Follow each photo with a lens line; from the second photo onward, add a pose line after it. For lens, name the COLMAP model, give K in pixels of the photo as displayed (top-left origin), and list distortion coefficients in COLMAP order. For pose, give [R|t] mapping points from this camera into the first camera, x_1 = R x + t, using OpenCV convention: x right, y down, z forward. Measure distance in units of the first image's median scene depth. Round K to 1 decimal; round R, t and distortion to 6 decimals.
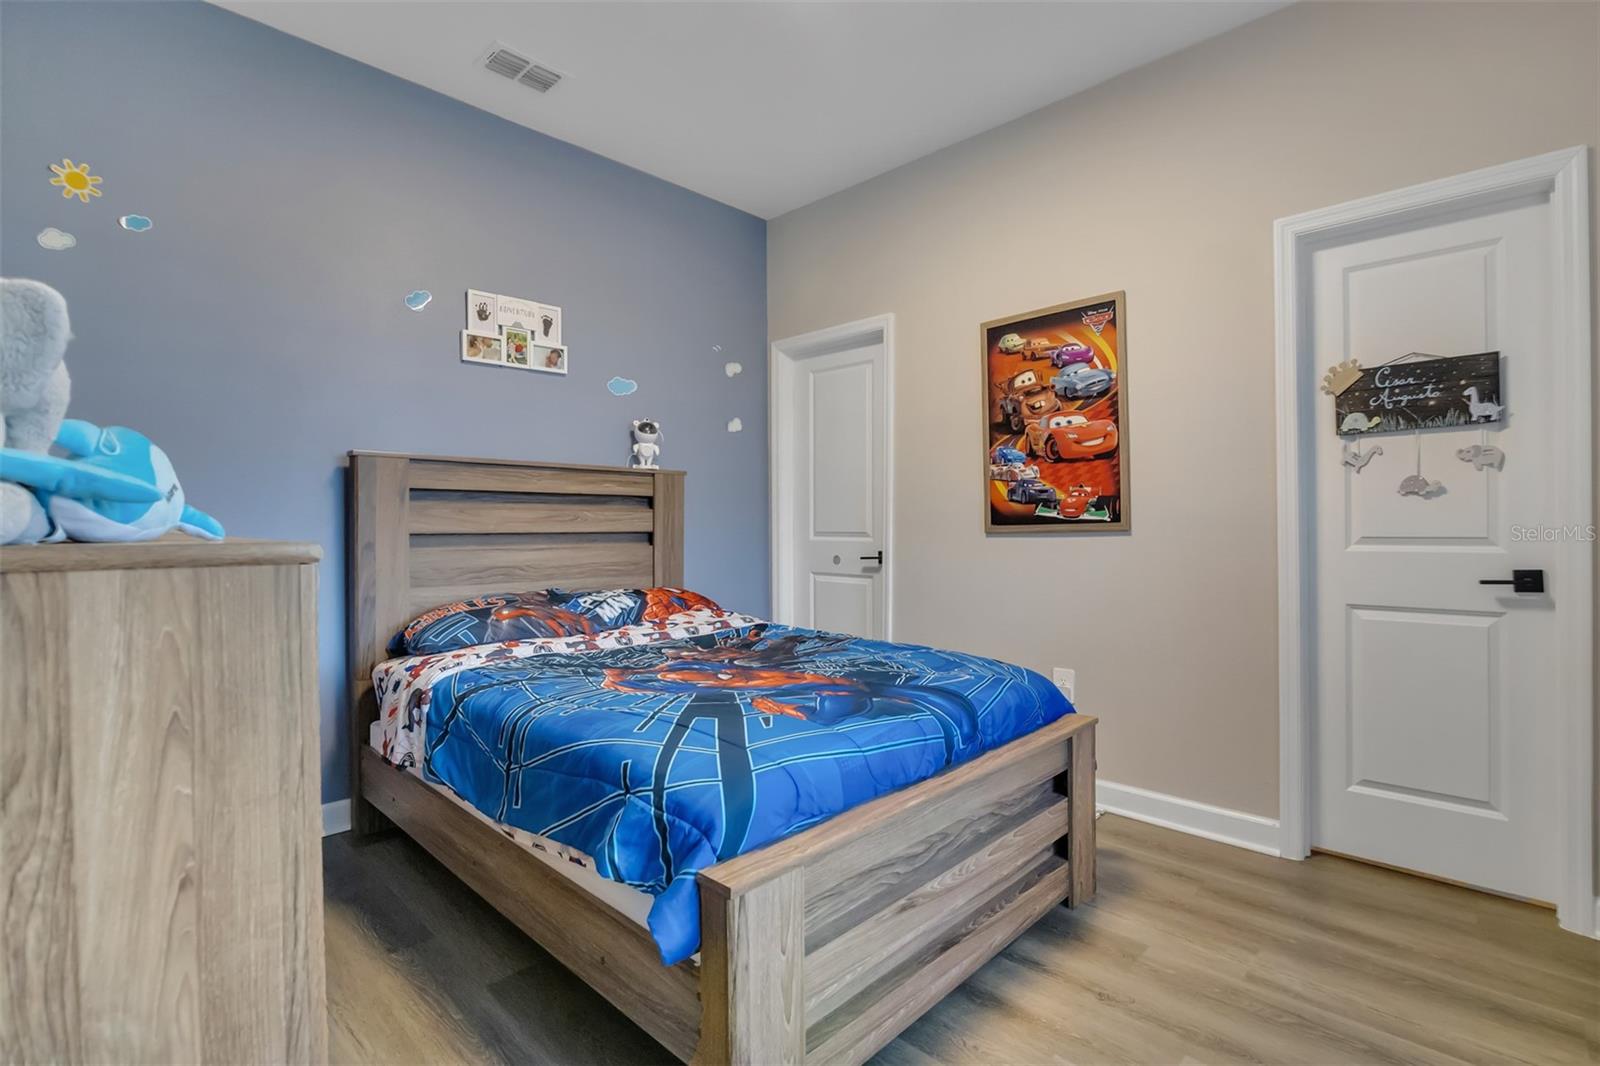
lens RADIAL K [[744.8, 0, 800.8], [0, 744.8, 533.2], [0, 0, 1]] dist [-0.011054, 0.001296]
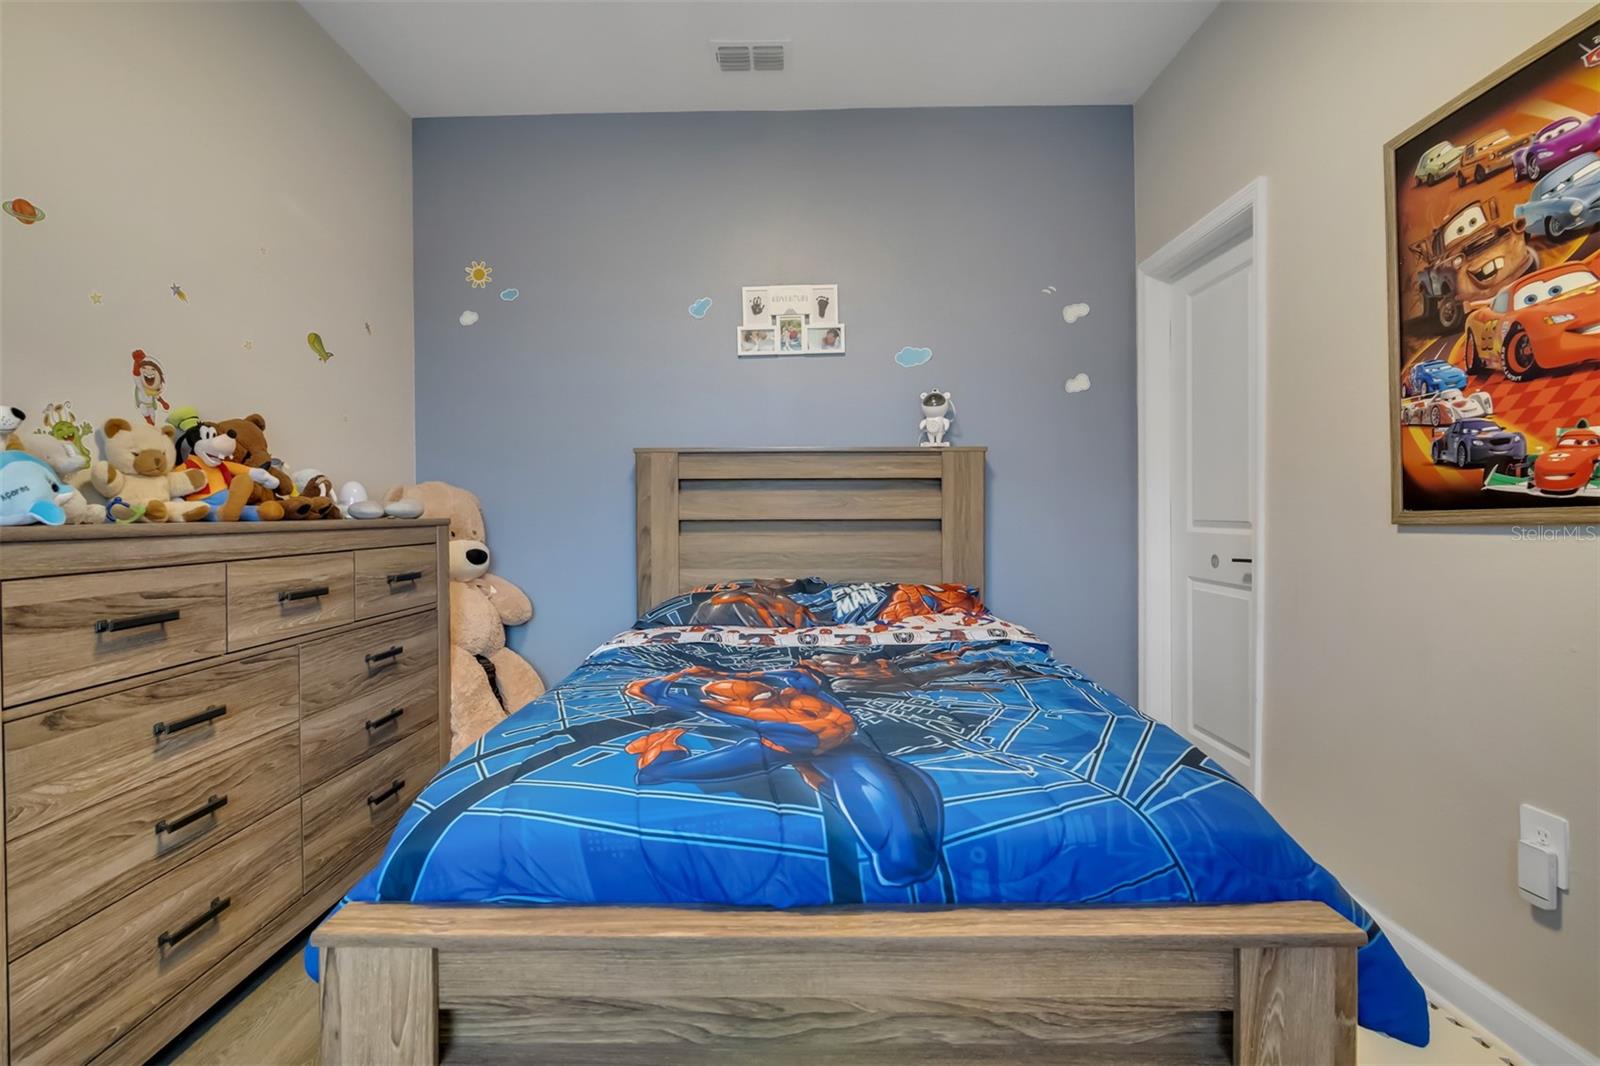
lens RADIAL K [[744.8, 0, 799.9], [0, 744.8, 520.9], [0, 0, 1]] dist [-0.011054, 0.001296]
pose [[0.685607, 0.007026, -0.727938, 0.355581], [-0.004476, 0.999975, 0.005436, -0.003858], [0.727958, -0.000469, 0.685622, 0.318015]]
